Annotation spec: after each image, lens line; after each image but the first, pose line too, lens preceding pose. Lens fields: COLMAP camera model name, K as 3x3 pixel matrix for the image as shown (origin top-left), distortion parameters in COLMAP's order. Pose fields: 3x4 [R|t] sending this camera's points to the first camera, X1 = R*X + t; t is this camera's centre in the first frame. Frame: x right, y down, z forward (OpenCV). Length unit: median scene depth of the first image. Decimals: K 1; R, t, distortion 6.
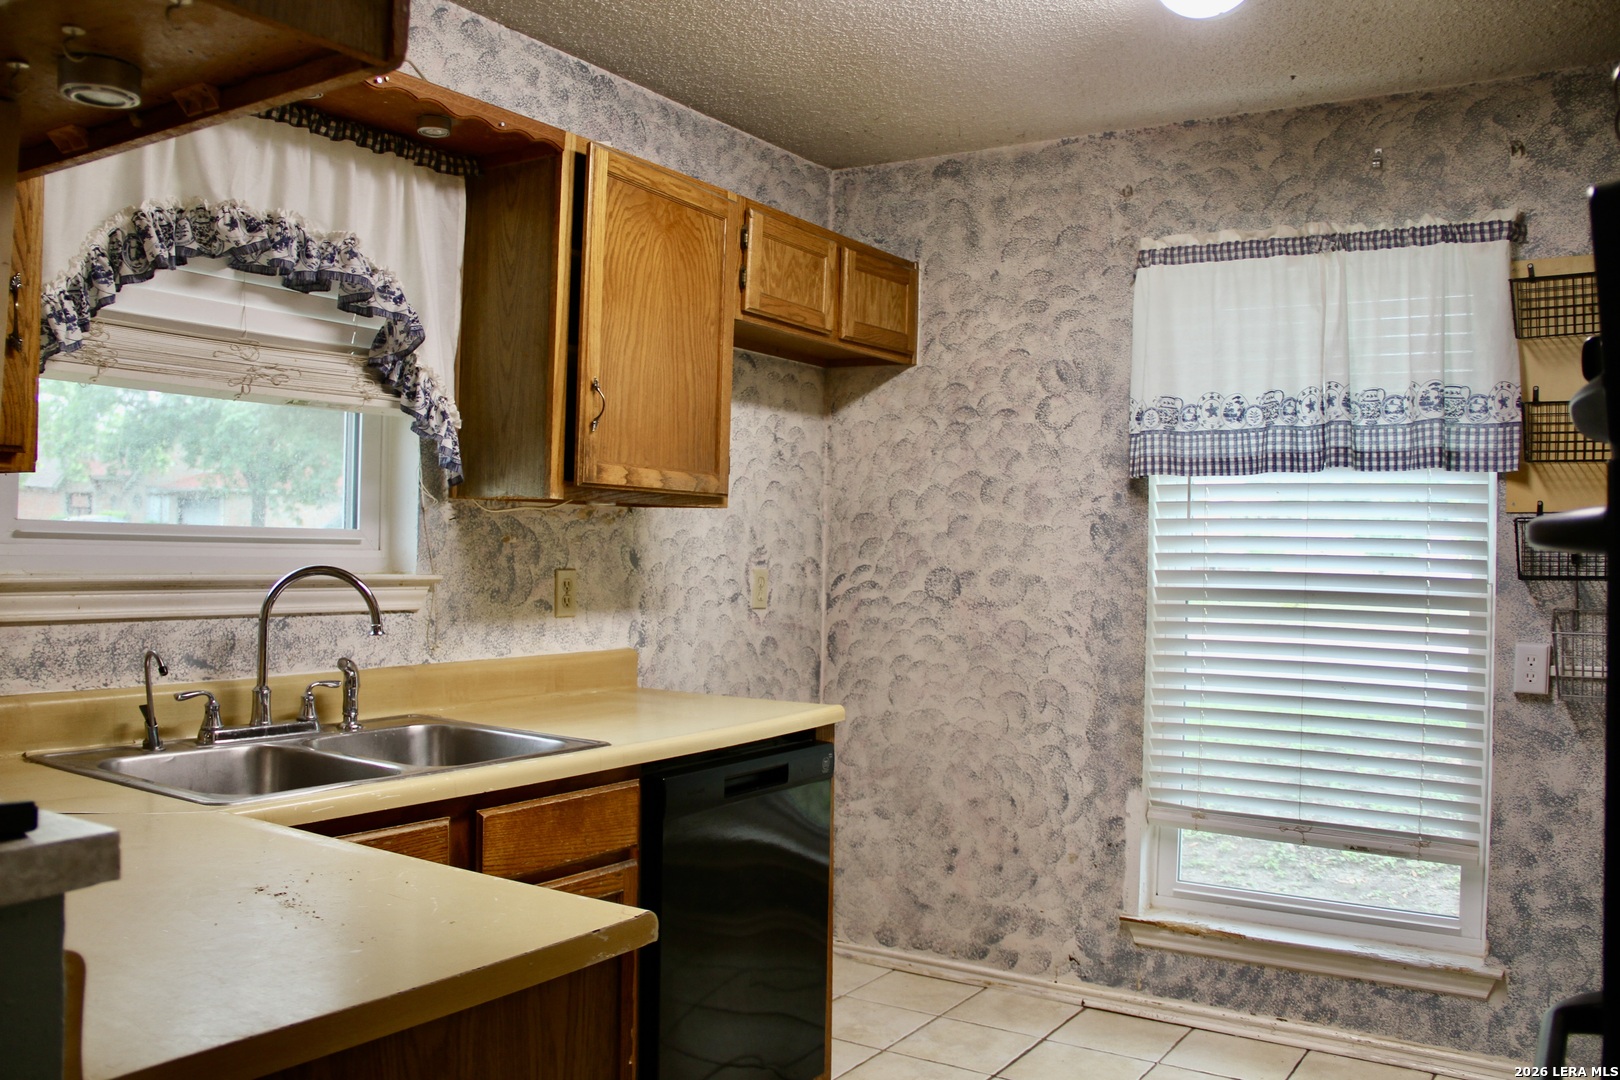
lens RADIAL K [[1359.9, 0, 803.9], [0, 1359.9, 537.9], [0, 0, 1]] dist [-0.177945, 0.159154]
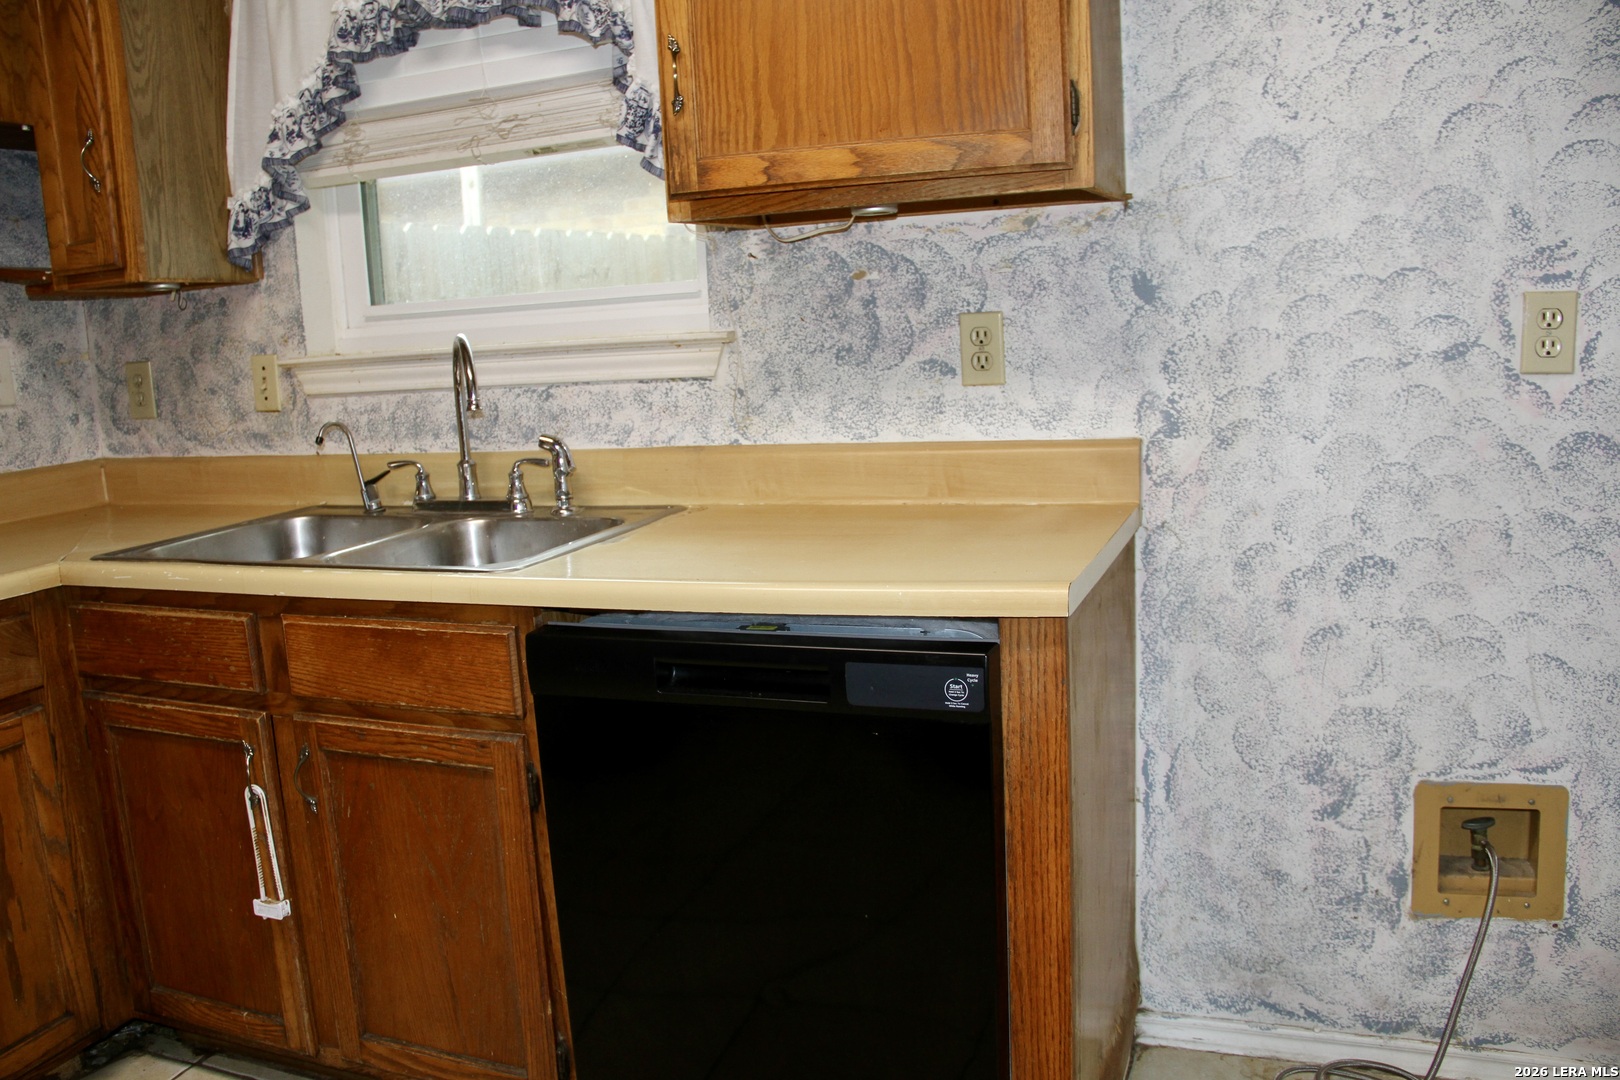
lens RADIAL K [[1359.9, 0, 803.9], [0, 1359.9, 537.9], [0, 0, 1]] dist [-0.177945, 0.159154]
pose [[0.191409, 0.126930, -0.973268, 0.403450], [0.063512, 0.987923, 0.141332, 0.029494], [0.979453, -0.088866, 0.181036, 0.700279]]
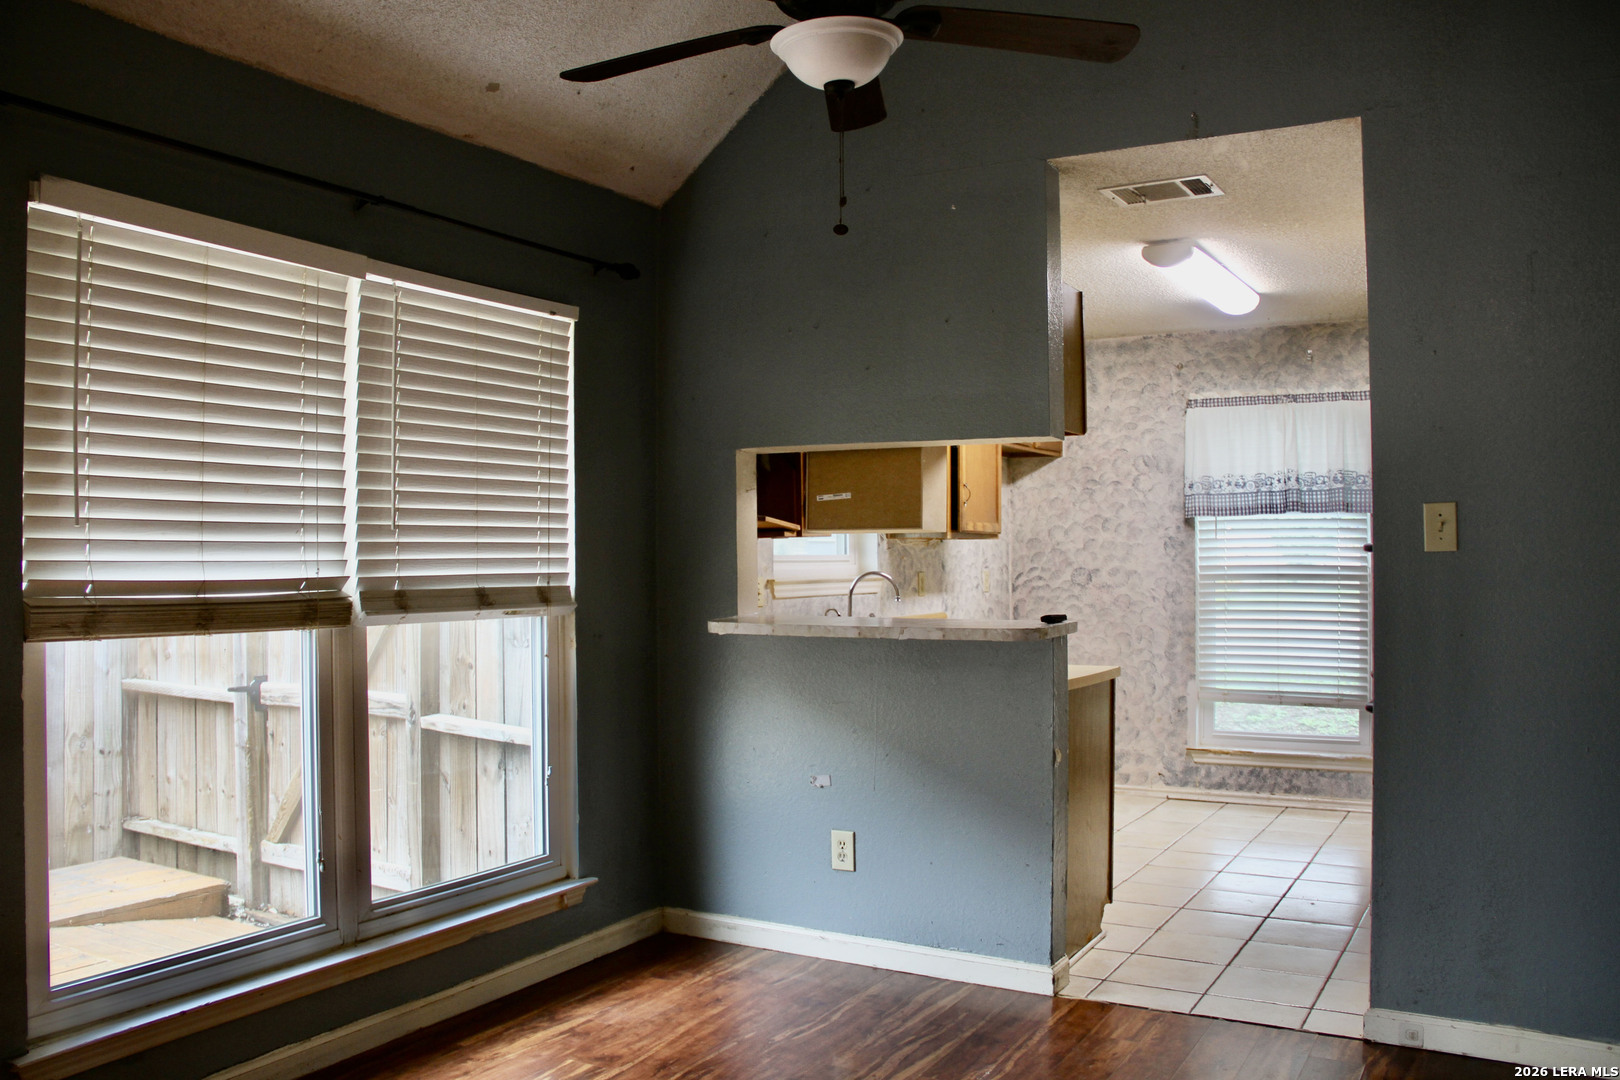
lens RADIAL K [[1359.9, 0, 803.9], [0, 1359.9, 537.9], [0, 0, 1]] dist [-0.177945, 0.159154]
pose [[0.998162, -0.023508, 0.055850, -0.408297], [0.023933, 0.999689, -0.006947, -0.015473], [-0.055670, 0.008271, 0.998415, -0.880098]]
